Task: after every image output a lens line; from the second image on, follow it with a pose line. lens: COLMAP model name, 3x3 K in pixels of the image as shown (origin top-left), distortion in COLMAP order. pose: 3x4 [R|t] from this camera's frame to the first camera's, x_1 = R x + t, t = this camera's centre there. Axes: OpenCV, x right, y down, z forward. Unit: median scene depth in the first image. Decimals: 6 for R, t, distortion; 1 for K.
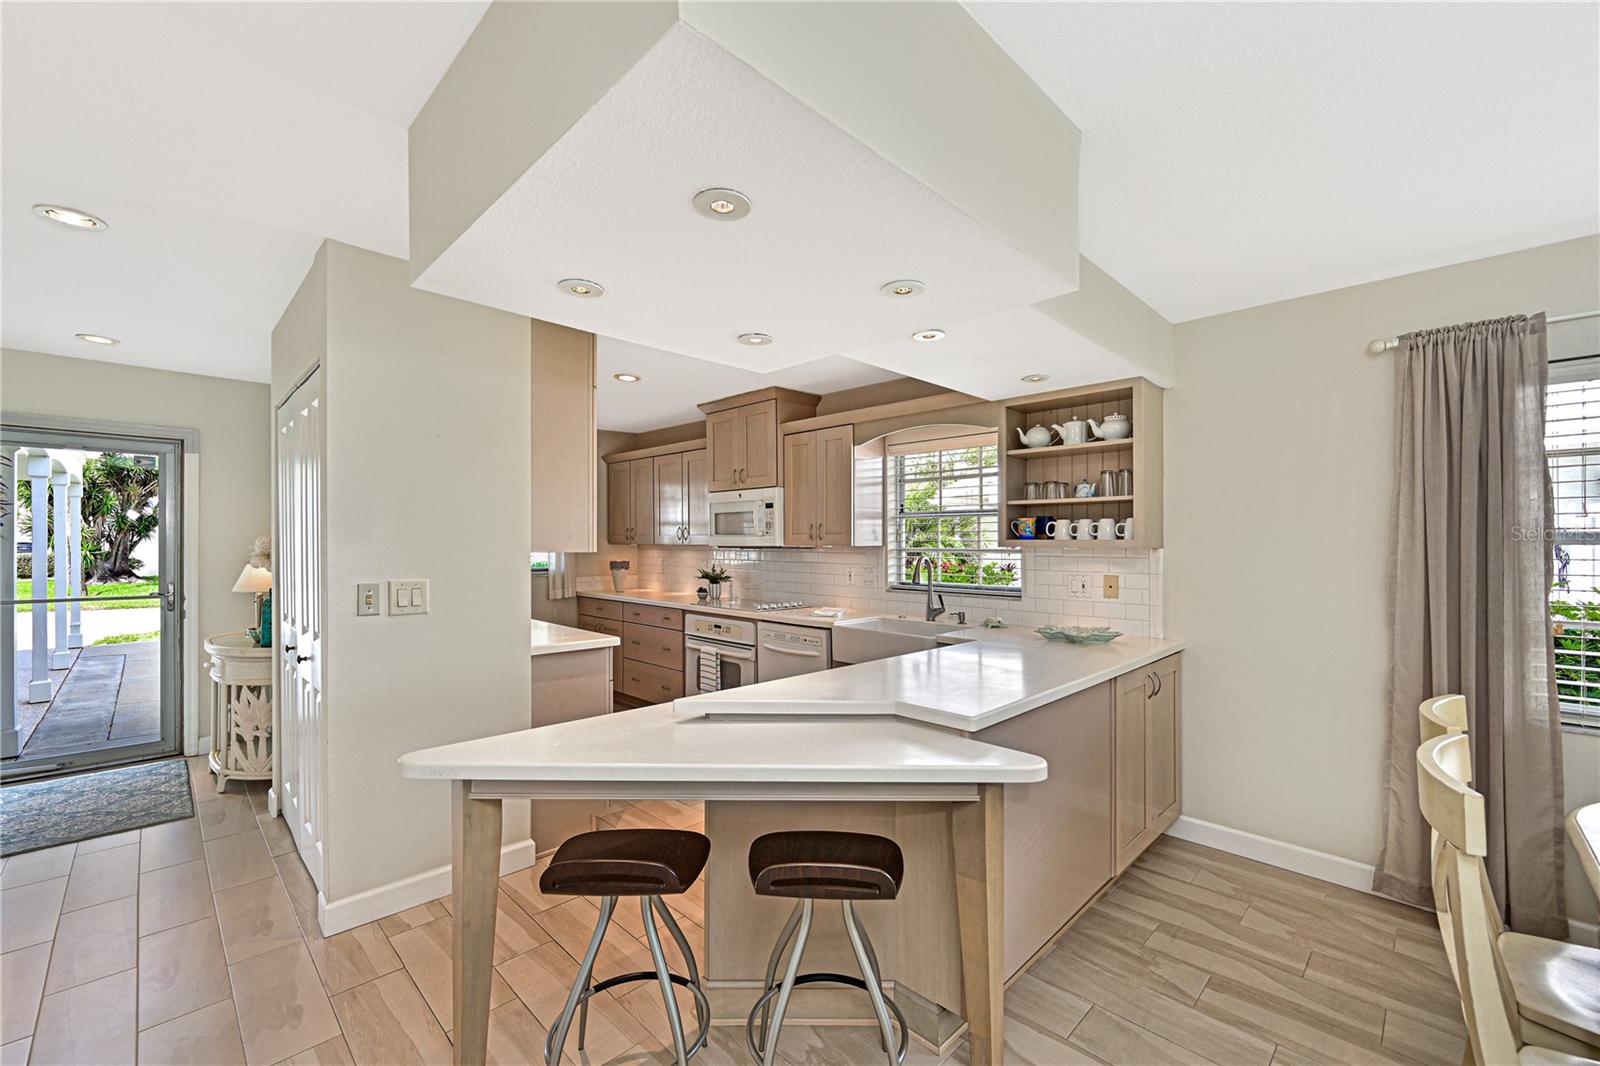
lens RADIAL K [[648.4, 0, 801.1], [0, 648.4, 553.5], [0, 0, 1]] dist [-0.001248, 0.000300]
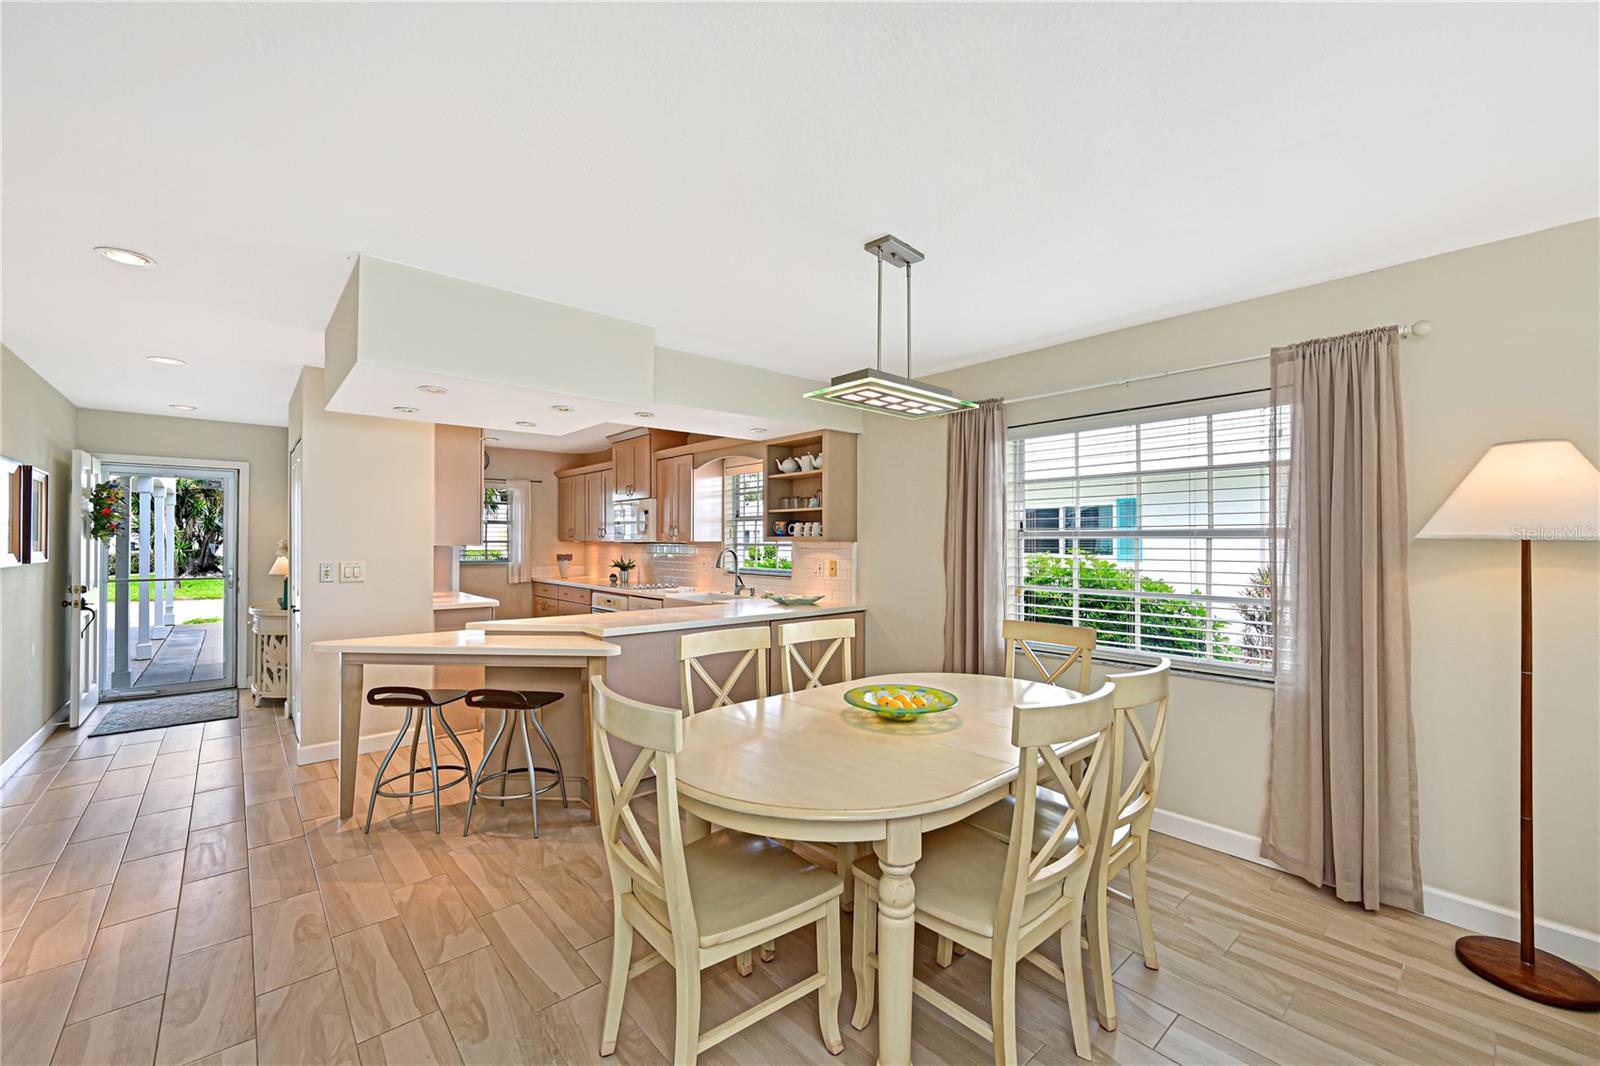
lens RADIAL K [[648.4, 0, 804.7], [0, 648.4, 541.6], [0, 0, 1]] dist [-0.001248, 0.000300]
pose [[0.997672, -0.002580, -0.068144, 0.393021], [0.001563, 0.999887, -0.014964, 0.008959], [0.068175, 0.014822, 0.997563, -0.345904]]
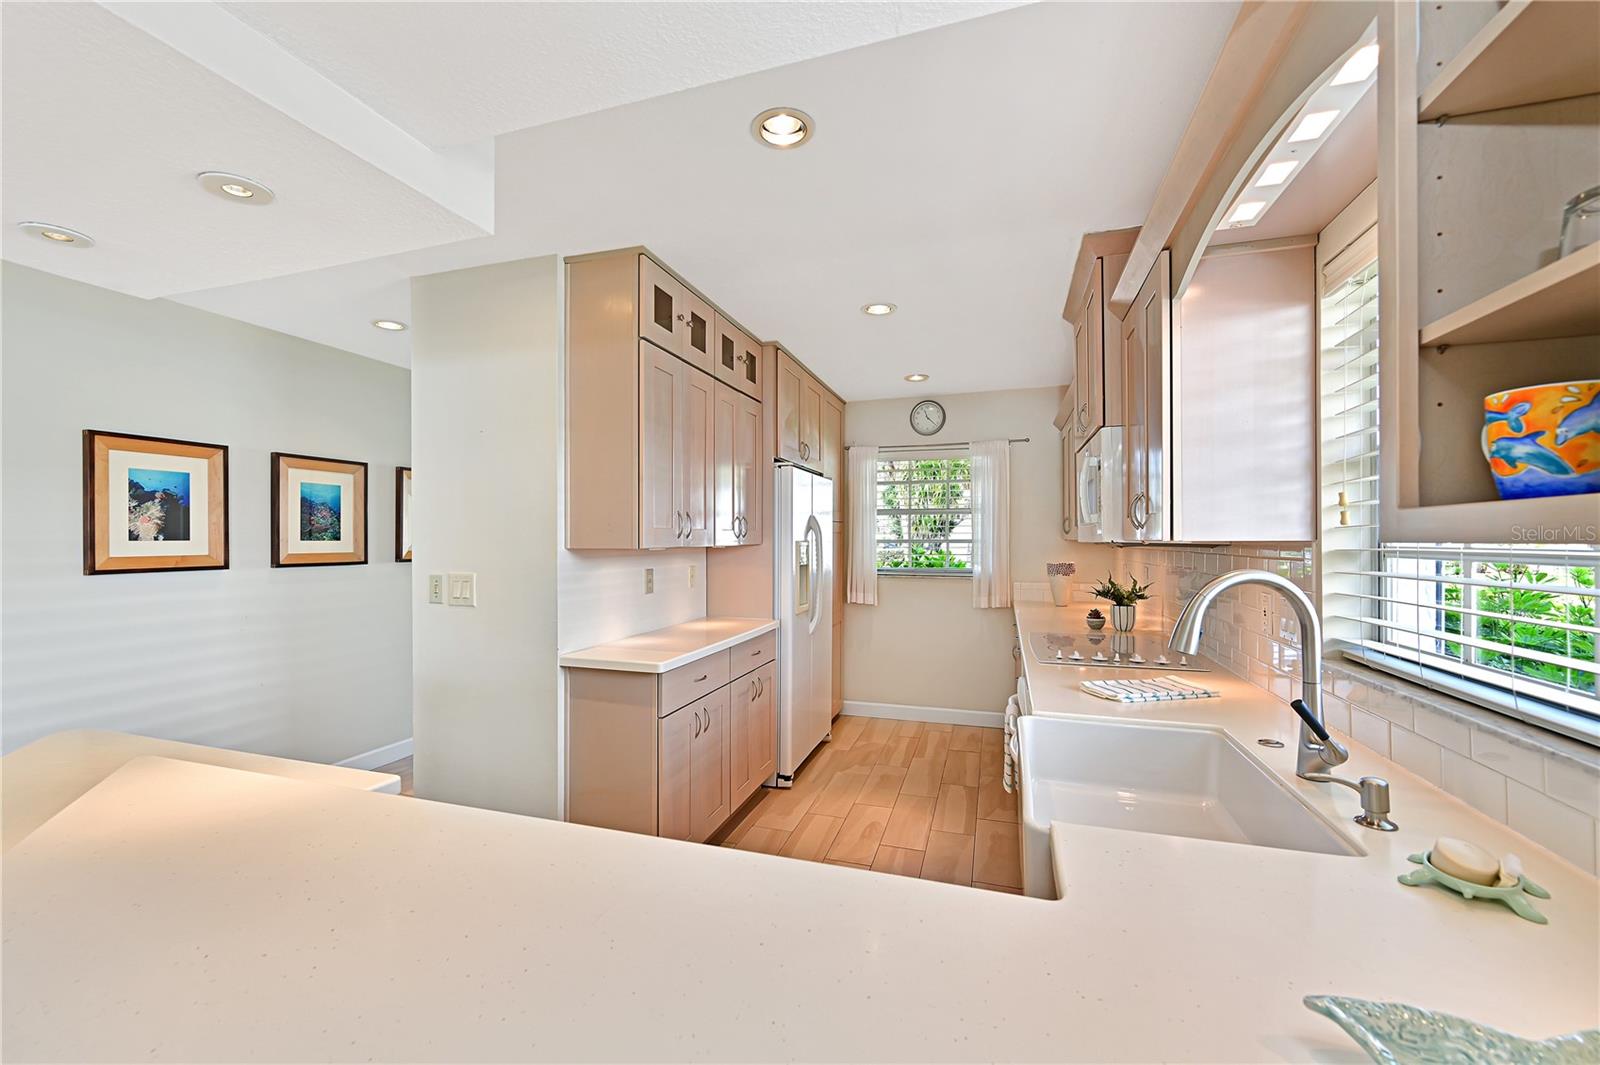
lens RADIAL K [[656.6, 0, 792.4], [0, 656.6, 535.5], [0, 0, 1]] dist [-0.002496, -0.000161]
pose [[0.451457, -0.010046, -0.892237, 0.327769], [-0.011522, 0.999788, -0.017087, -0.004860], [0.892219, 0.017994, 0.451245, 0.567535]]
